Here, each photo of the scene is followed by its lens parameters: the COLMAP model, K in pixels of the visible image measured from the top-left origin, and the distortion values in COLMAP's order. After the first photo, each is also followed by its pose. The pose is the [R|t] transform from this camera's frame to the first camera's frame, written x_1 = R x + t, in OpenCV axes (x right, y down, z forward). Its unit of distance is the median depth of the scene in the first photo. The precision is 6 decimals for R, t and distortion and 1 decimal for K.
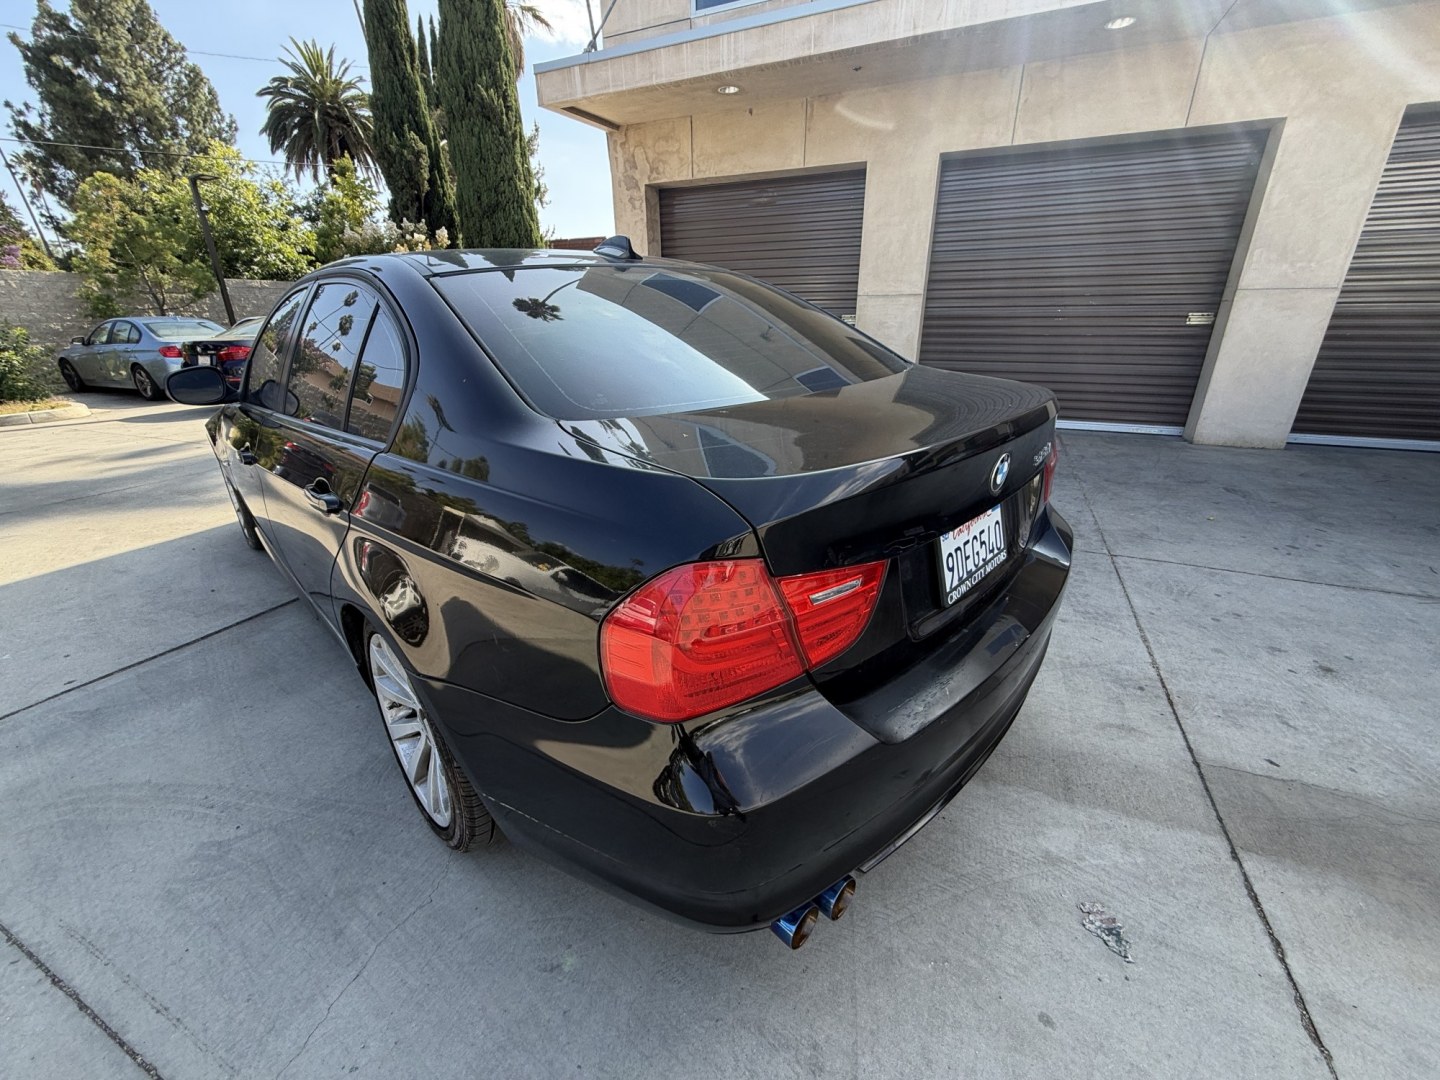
lens RADIAL K [[569.7, 0, 718.1], [0, 569.7, 547.2], [0, 0, 1]] dist [-0.002332, -0.000040]
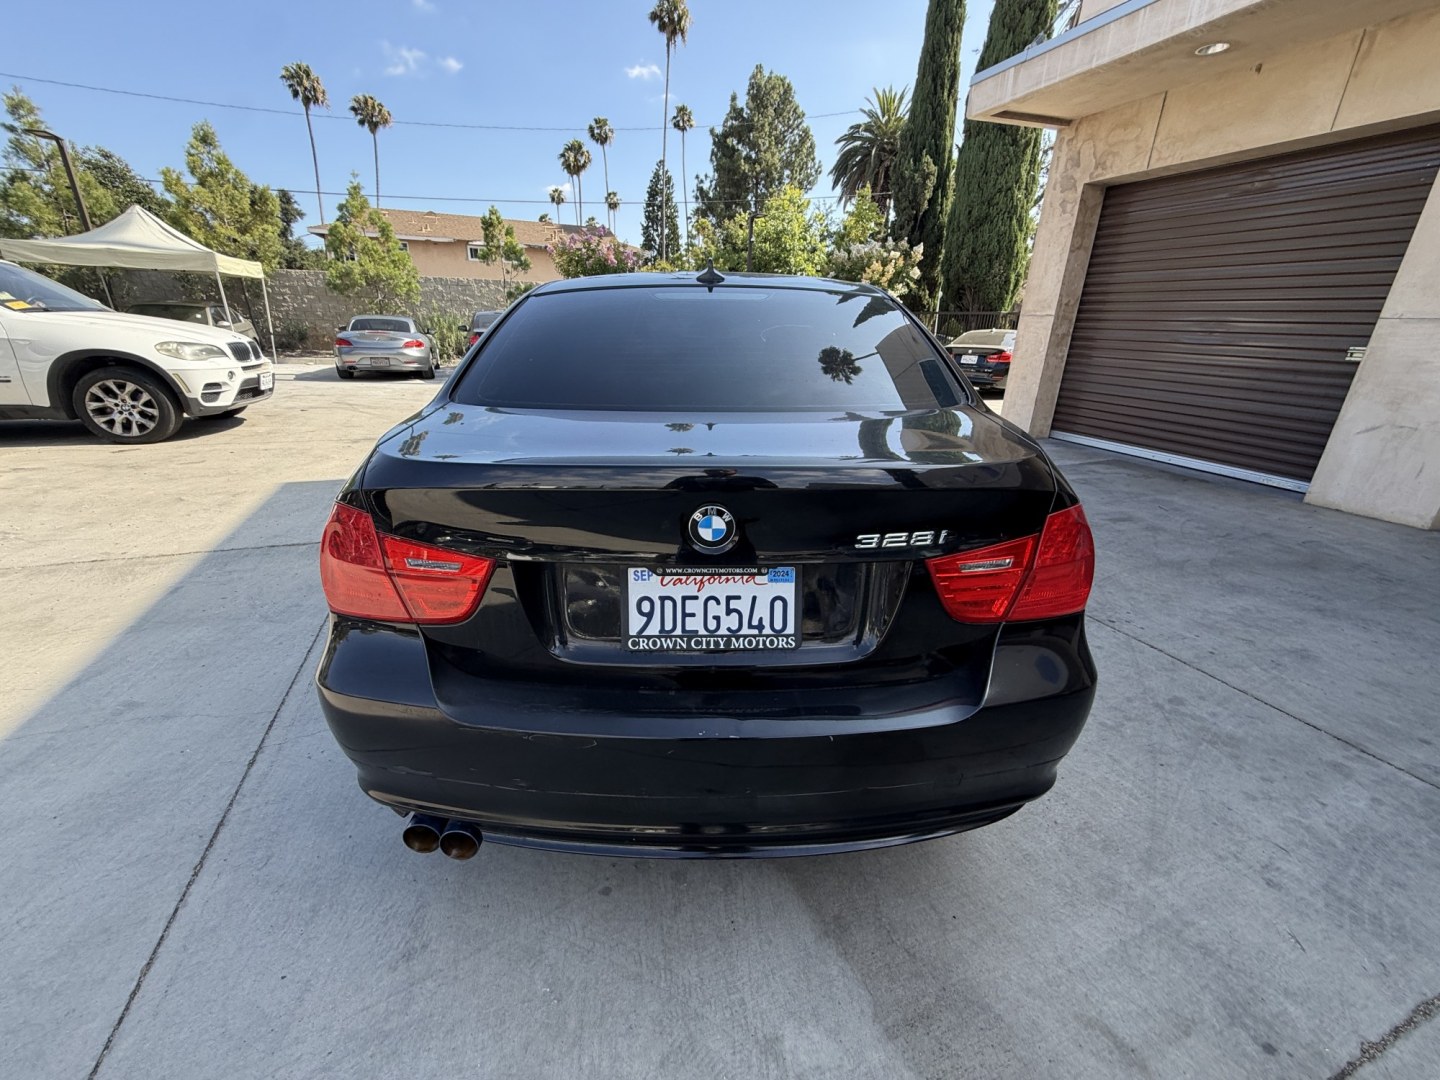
lens RADIAL K [[569.7, 0, 718.1], [0, 569.7, 547.2], [0, 0, 1]] dist [-0.002332, -0.000040]
pose [[0.716409, 0.281164, -0.638518, 0.067035], [-0.292727, 0.951883, 0.090715, -0.011655], [0.633301, 0.121923, 0.764242, 0.022747]]
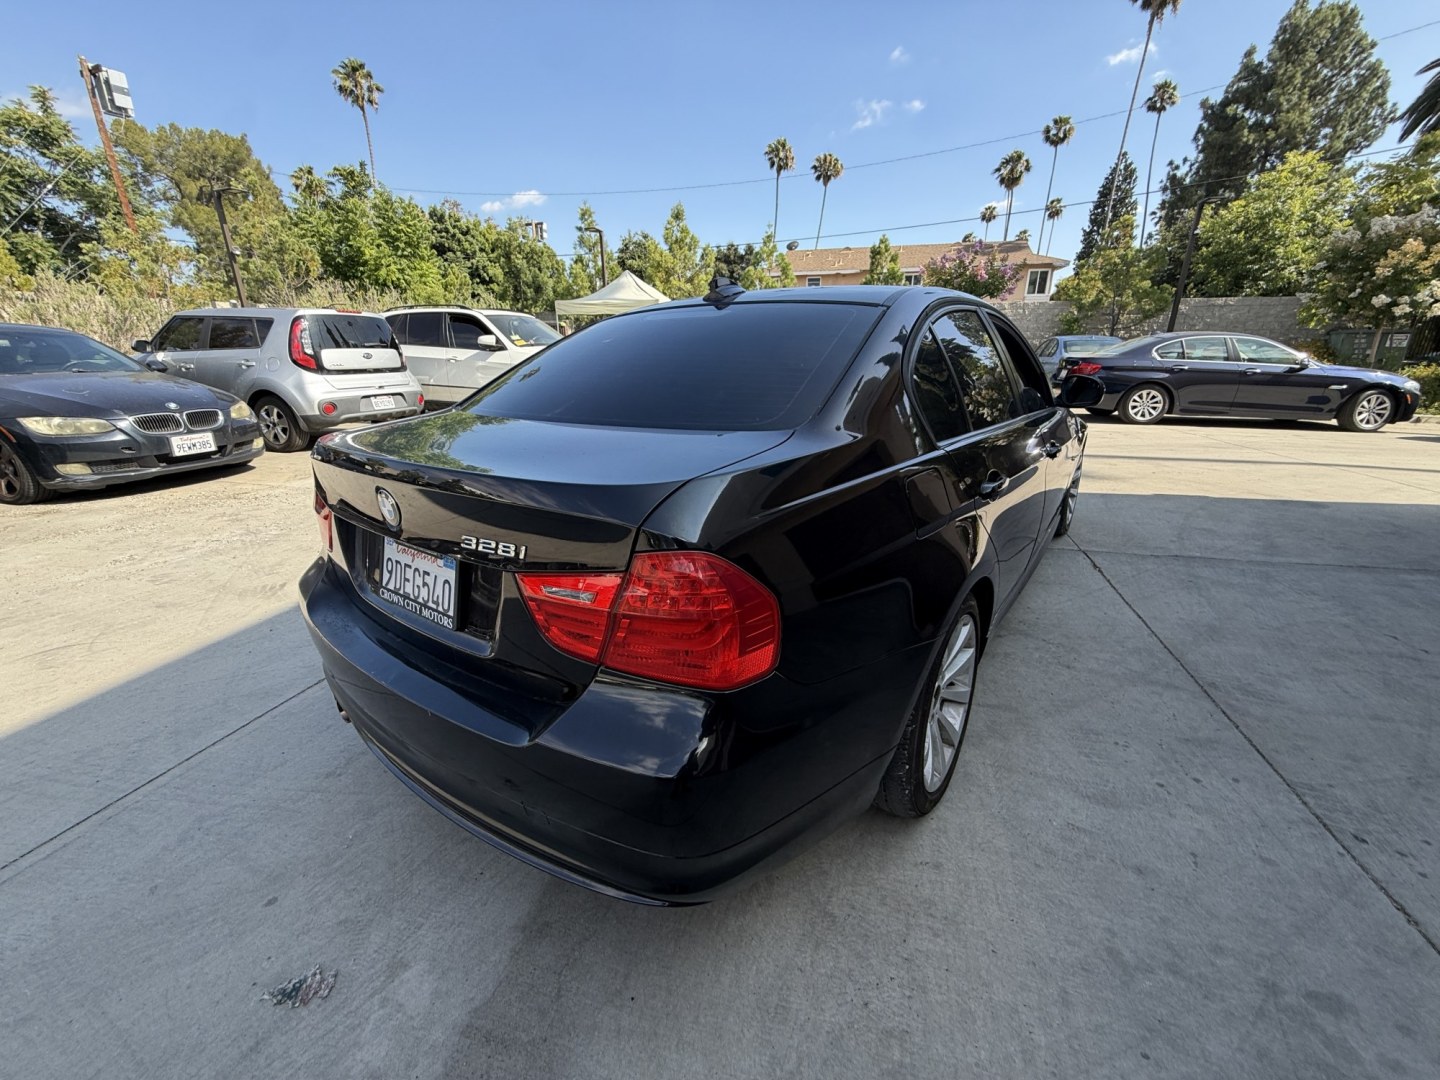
lens RADIAL K [[569.7, 0, 718.1], [0, 569.7, 547.2], [0, 0, 1]] dist [-0.002332, -0.000040]
pose [[0.151296, 0.344413, -0.926547, 0.100662], [-0.367664, 0.889694, 0.270679, -0.036487], [0.917569, 0.299705, 0.261236, 0.082832]]
